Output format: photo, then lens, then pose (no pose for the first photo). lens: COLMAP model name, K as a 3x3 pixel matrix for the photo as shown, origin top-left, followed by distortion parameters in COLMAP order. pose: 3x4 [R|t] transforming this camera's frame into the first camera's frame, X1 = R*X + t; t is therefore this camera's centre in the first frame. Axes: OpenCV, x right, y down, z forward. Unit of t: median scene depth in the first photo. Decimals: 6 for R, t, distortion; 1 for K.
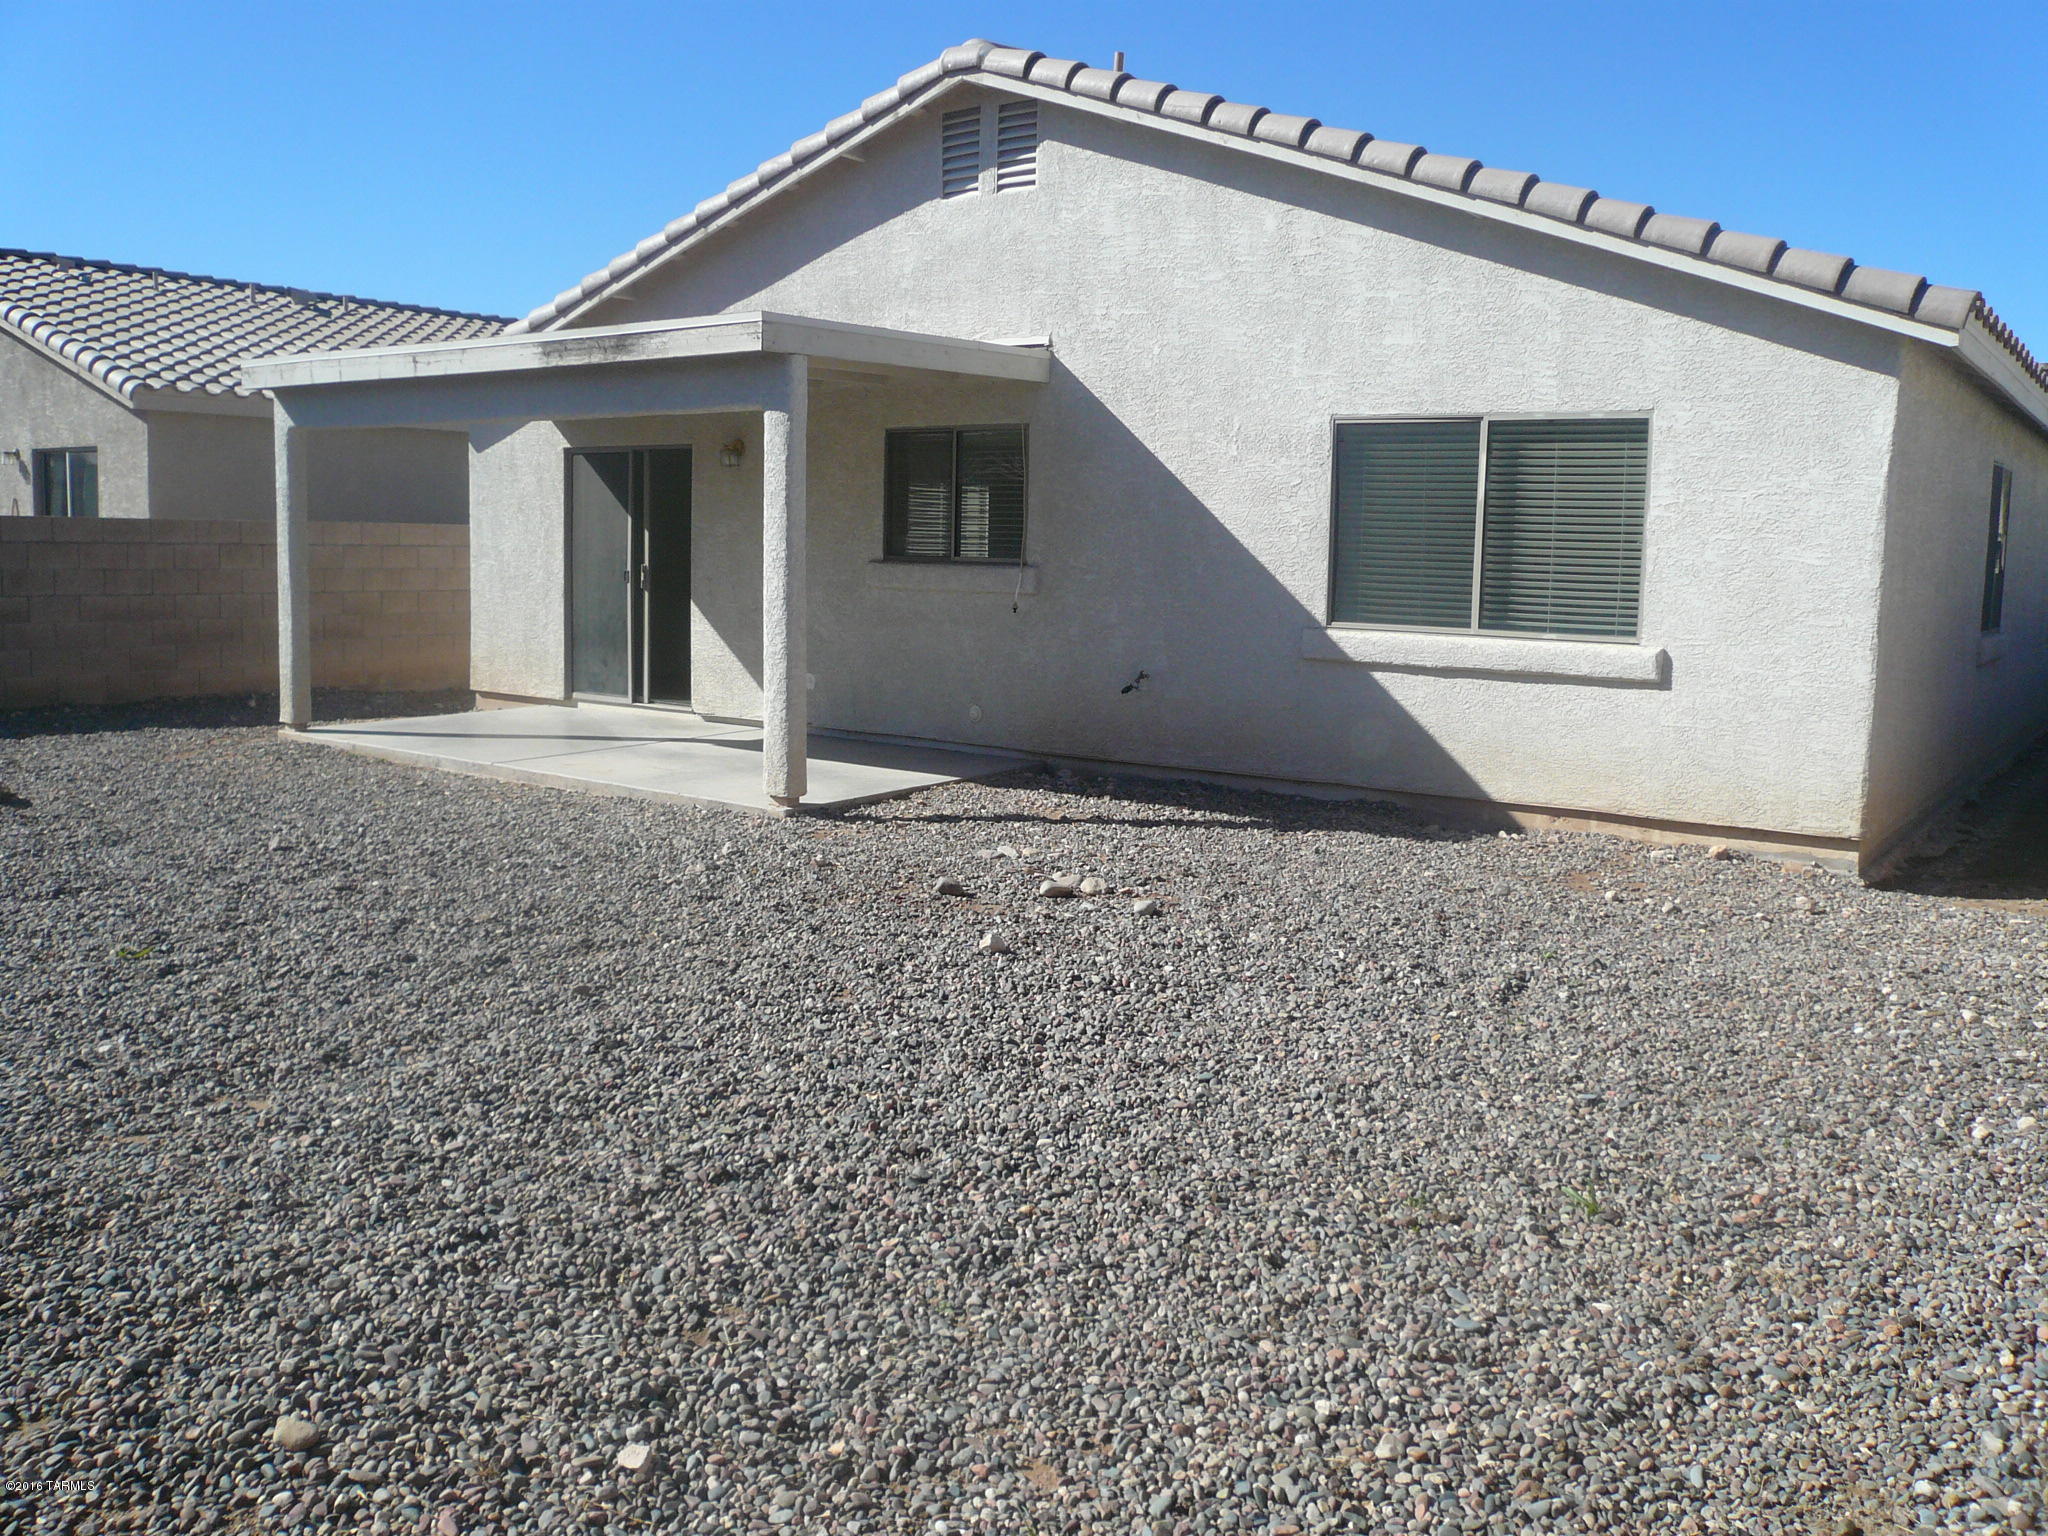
lens RADIAL K [[1707.1, 0, 1034.7], [0, 1707.1, 742.1], [0, 0, 1]] dist [-0.135477, 0.144628]
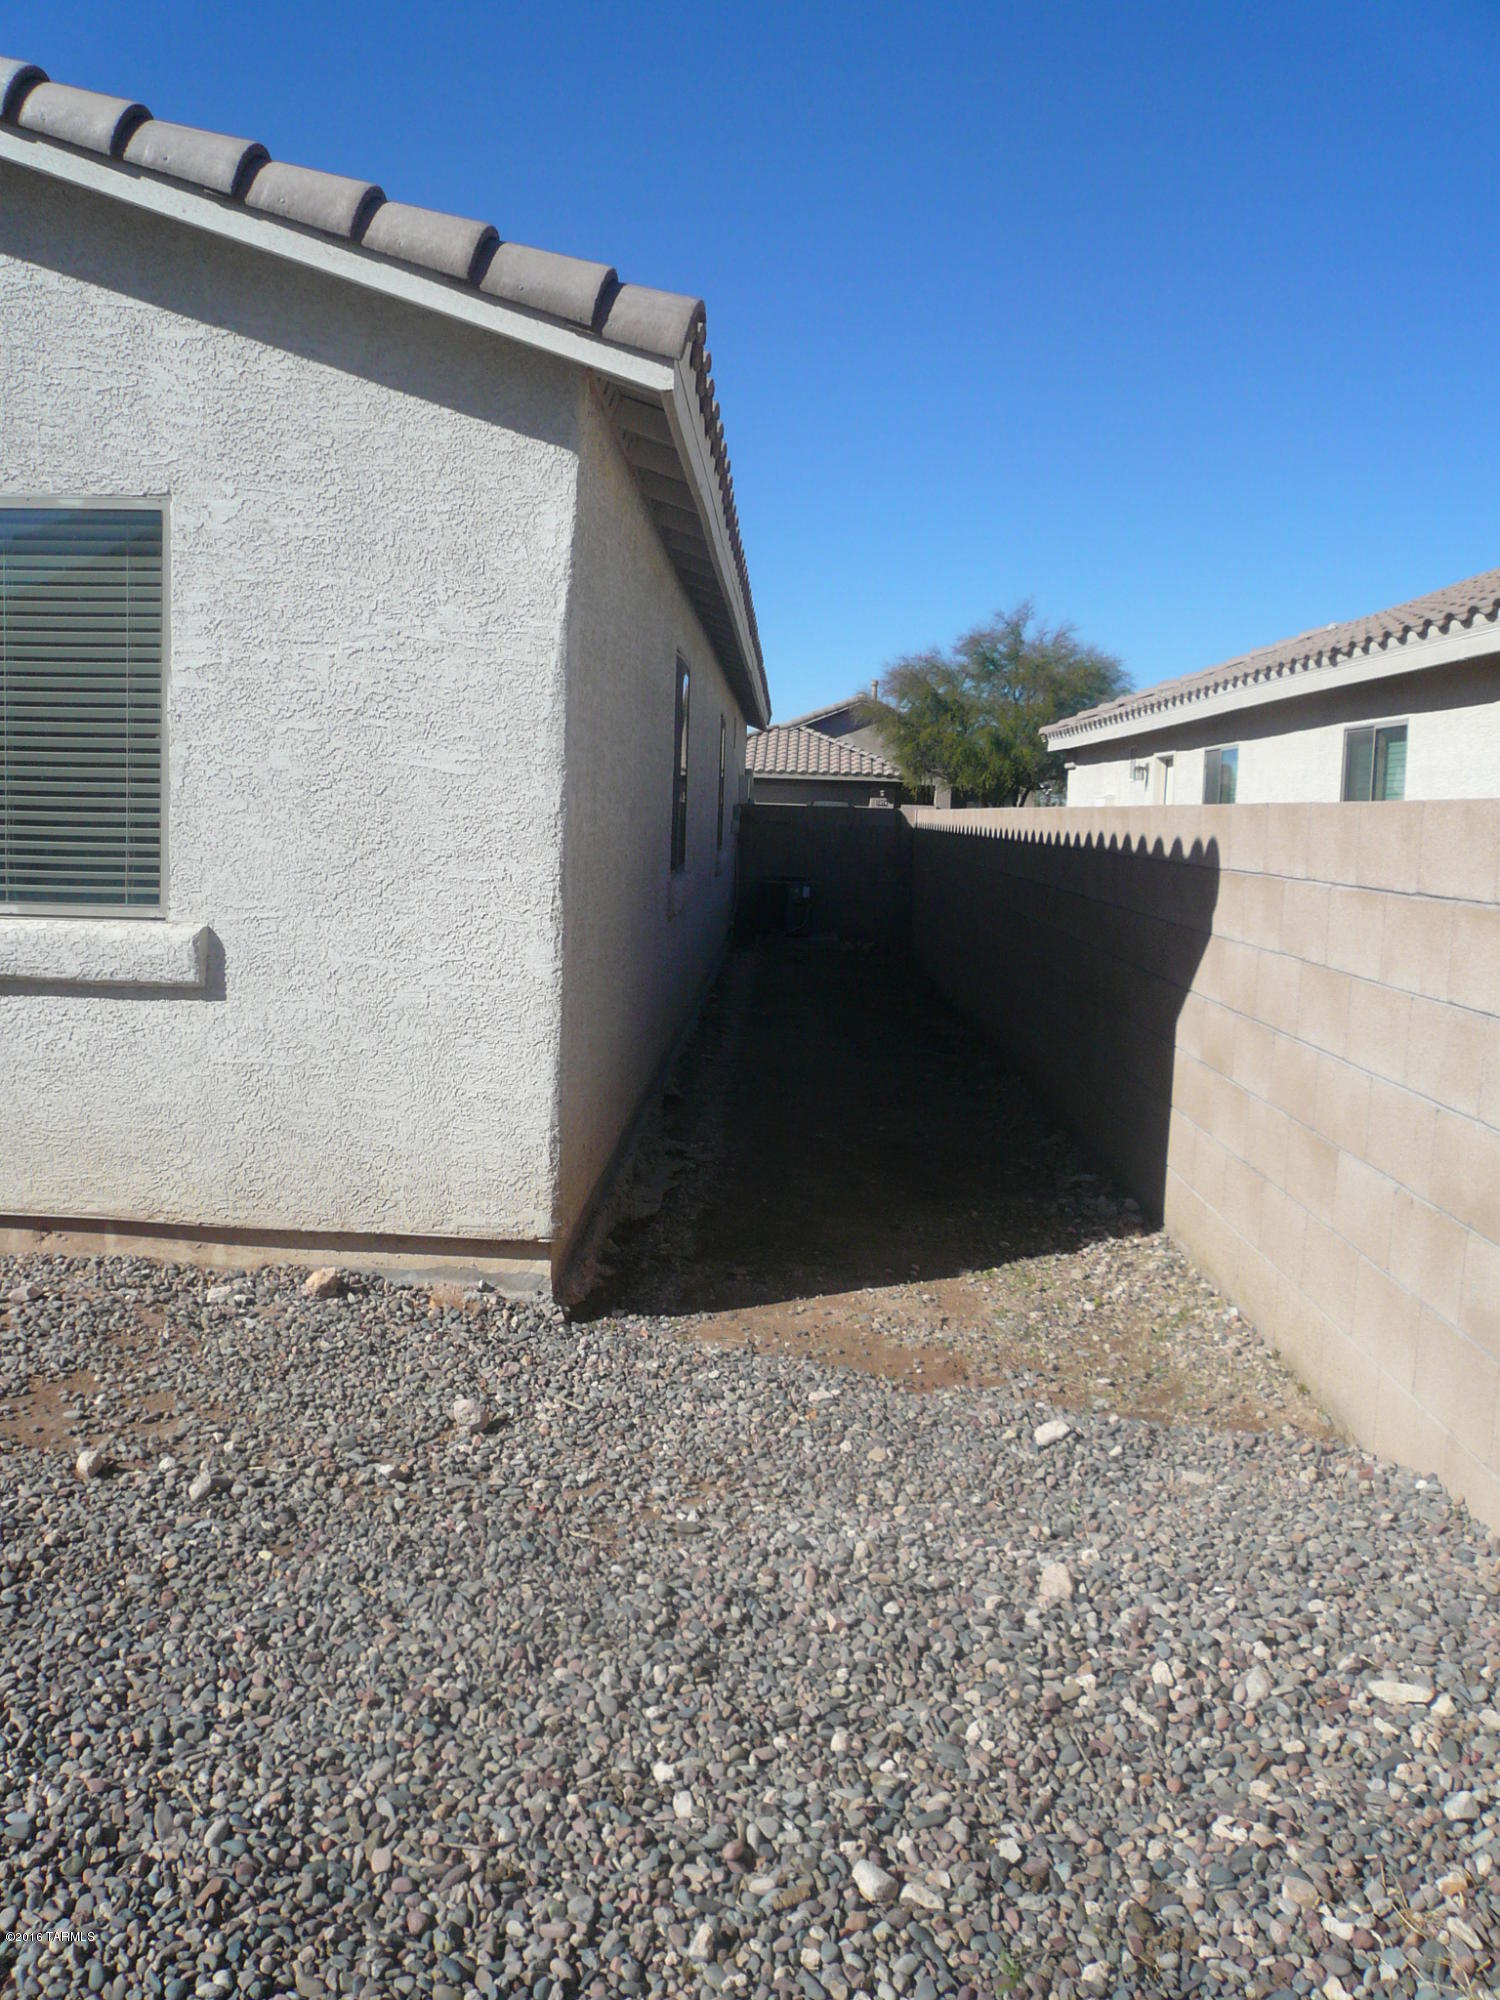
lens RADIAL K [[1667.1, 0, 737.8], [0, 1667.1, 1002.2], [0, 0, 1]] dist [-0.135477, 0.144628]
pose [[0.828414, -0.060880, 0.556797, 0.219885], [0.051089, 0.998145, 0.033125, -0.040572], [-0.557781, 0.001005, 0.829988, 0.458512]]
